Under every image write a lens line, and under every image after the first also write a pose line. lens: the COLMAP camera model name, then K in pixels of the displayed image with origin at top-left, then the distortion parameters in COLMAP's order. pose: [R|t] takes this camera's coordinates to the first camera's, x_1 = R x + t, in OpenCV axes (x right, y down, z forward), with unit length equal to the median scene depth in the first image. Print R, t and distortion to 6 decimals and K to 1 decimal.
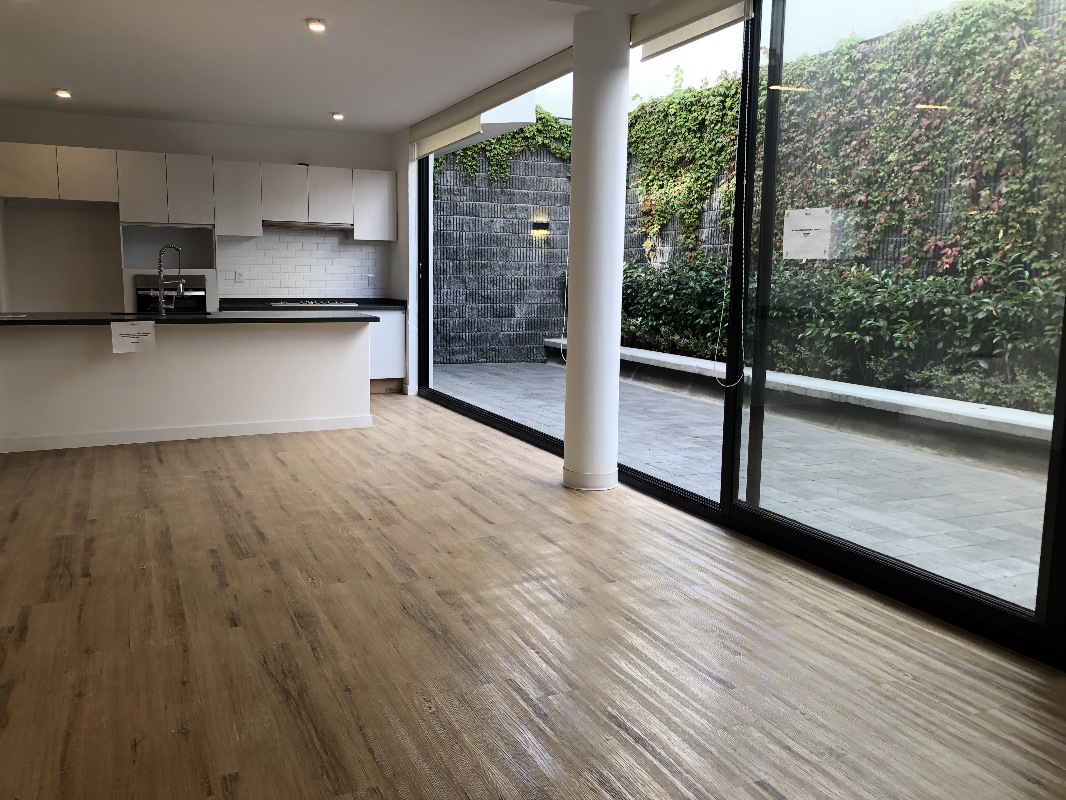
lens RADIAL K [[868.9, 0, 502.3], [0, 868.9, 401.2], [0, 0, 1]] dist [0.123573, -0.119322]
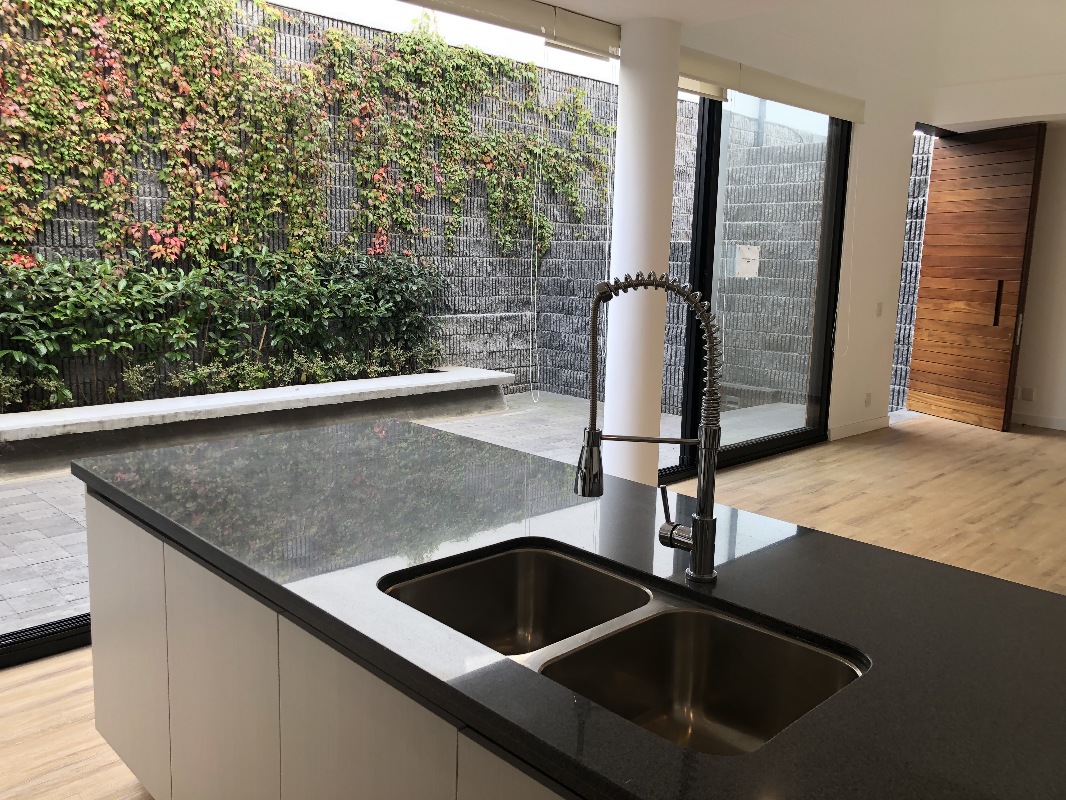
lens RADIAL K [[875.3, 0, 532.7], [0, 875.3, 395.0], [0, 0, 1]] dist [0.011868, 0.006375]
pose [[-0.362764, -0.167569, 0.916691, -1.010756], [0.106325, 0.969833, 0.219360, -0.347962], [-0.925796, 0.177043, -0.334003, 1.950045]]
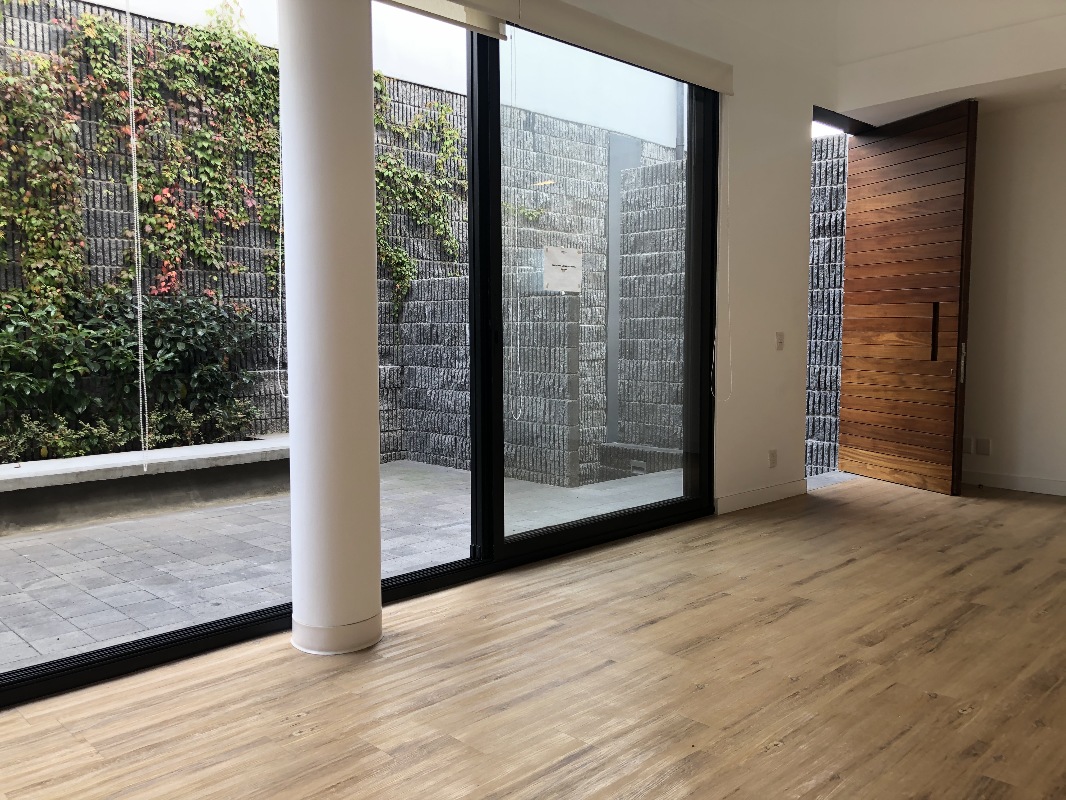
lens RADIAL K [[875.3, 0, 532.7], [0, 875.3, 395.0], [0, 0, 1]] dist [0.011868, 0.006375]
pose [[-0.370375, -0.080271, 0.925407, -0.709337], [0.132559, 0.981494, 0.138191, -0.193638], [-0.919375, 0.173854, -0.352881, 1.481151]]
